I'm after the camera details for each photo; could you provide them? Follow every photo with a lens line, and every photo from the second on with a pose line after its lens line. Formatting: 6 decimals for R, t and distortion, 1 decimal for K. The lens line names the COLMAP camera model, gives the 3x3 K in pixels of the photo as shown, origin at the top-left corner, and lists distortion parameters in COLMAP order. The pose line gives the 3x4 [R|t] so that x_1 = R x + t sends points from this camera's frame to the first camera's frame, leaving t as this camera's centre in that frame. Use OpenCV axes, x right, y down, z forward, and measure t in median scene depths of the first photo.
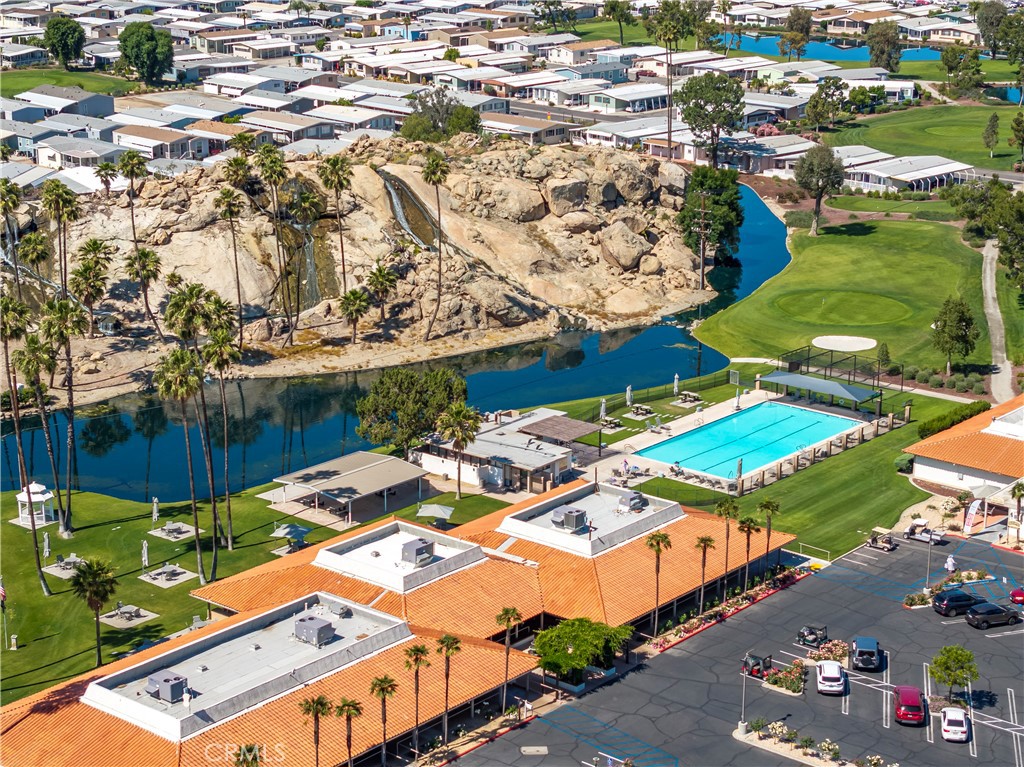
lens RADIAL K [[2052.7, 0, 512.0], [0, 2052.7, 383.5], [0, 0, 1]] dist [0.017129, 0.080042]
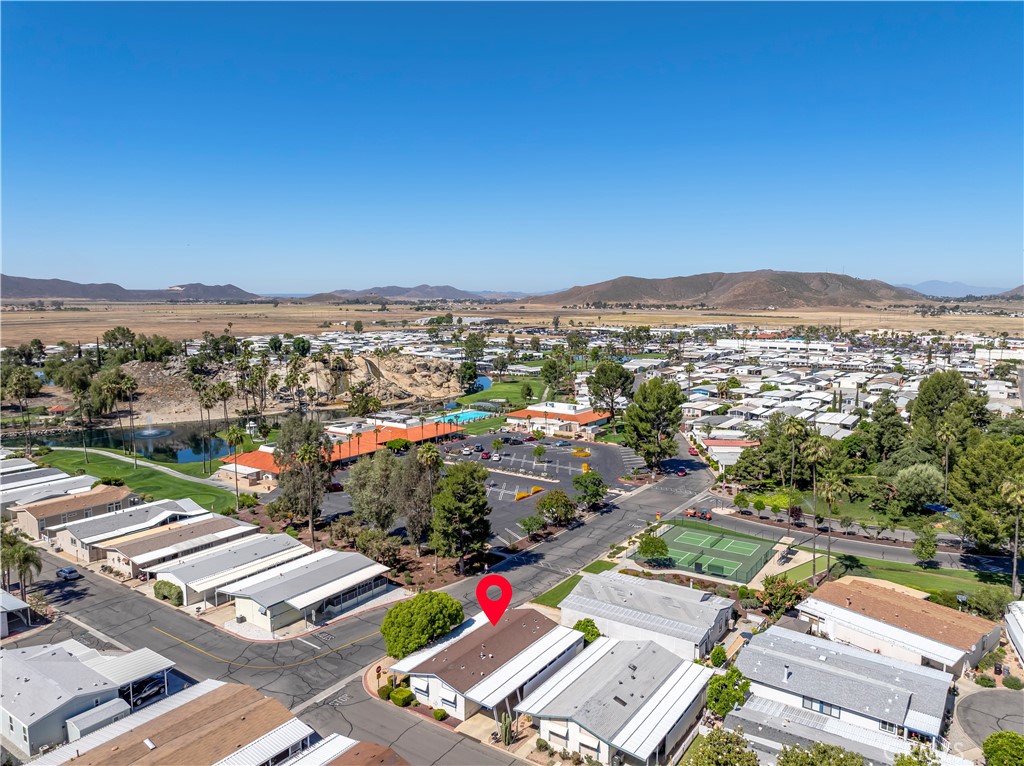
lens RADIAL K [[723.3, 0, 512.0], [0, 723.3, 383.0], [0, 0, 1]] dist [-0.035398, -0.000425]
pose [[0.995571, -0.010150, 0.093468, 0.067957], [0.024976, 0.986988, -0.158845, 0.135367], [-0.090640, 0.160476, 0.982869, -0.181027]]
